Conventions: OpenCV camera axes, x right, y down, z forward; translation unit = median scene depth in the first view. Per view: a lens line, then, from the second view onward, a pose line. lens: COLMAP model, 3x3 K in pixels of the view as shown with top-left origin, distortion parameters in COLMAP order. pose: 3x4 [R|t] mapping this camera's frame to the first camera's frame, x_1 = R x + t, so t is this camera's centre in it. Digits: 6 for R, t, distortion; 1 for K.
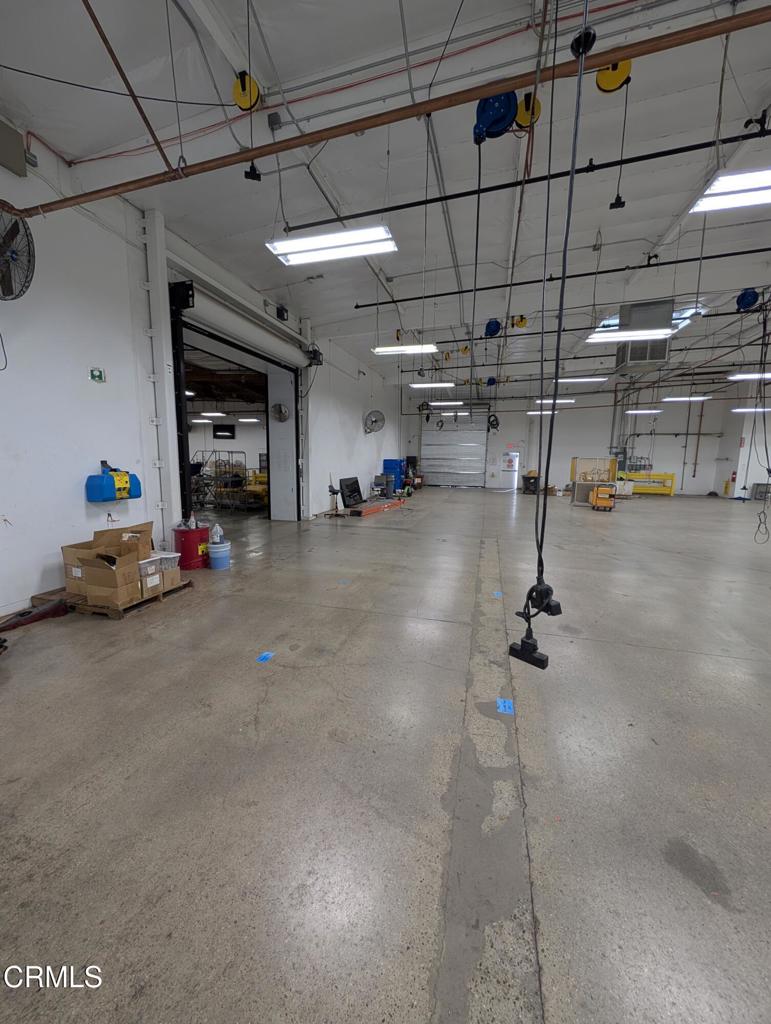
lens RADIAL K [[389.6, 0, 379.2], [0, 389.6, 511.3], [0, 0, 1]] dist [-0.002990, 0.000236]
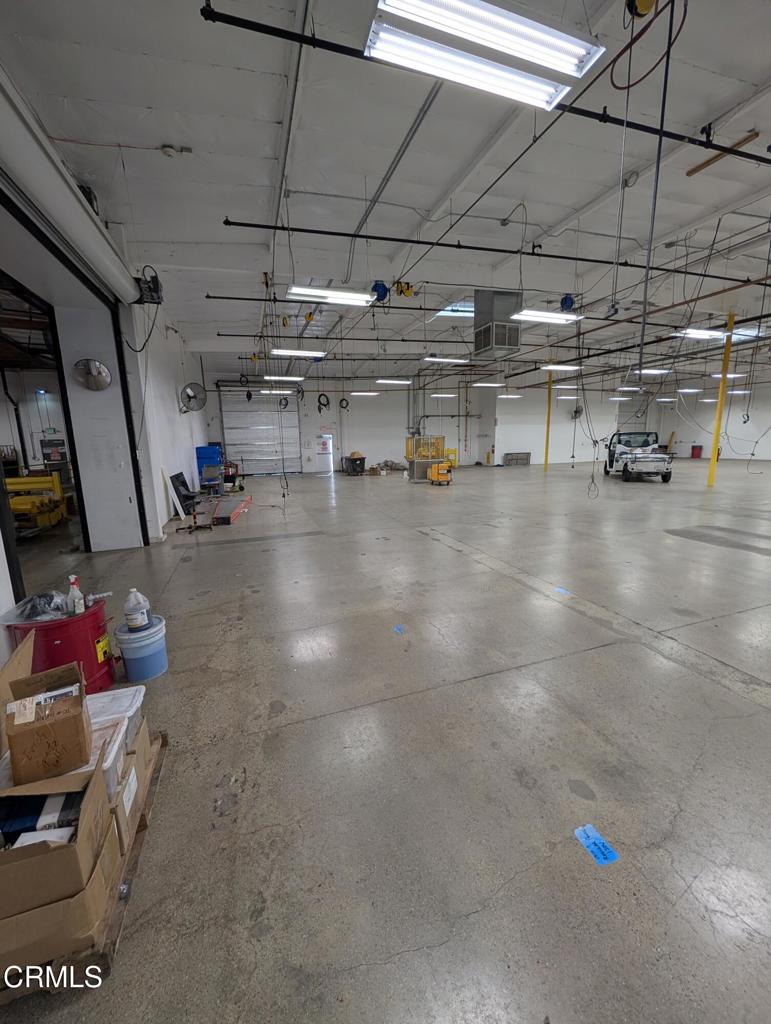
lens RADIAL K [[389.6, 0, 382.7], [0, 389.6, 510.9], [0, 0, 1]] dist [-0.002990, 0.000236]
pose [[0.820150, -0.133336, 0.556395, -0.198159], [0.111580, 0.991068, 0.073029, -0.030720], [-0.561163, 0.002188, 0.827702, 0.200510]]
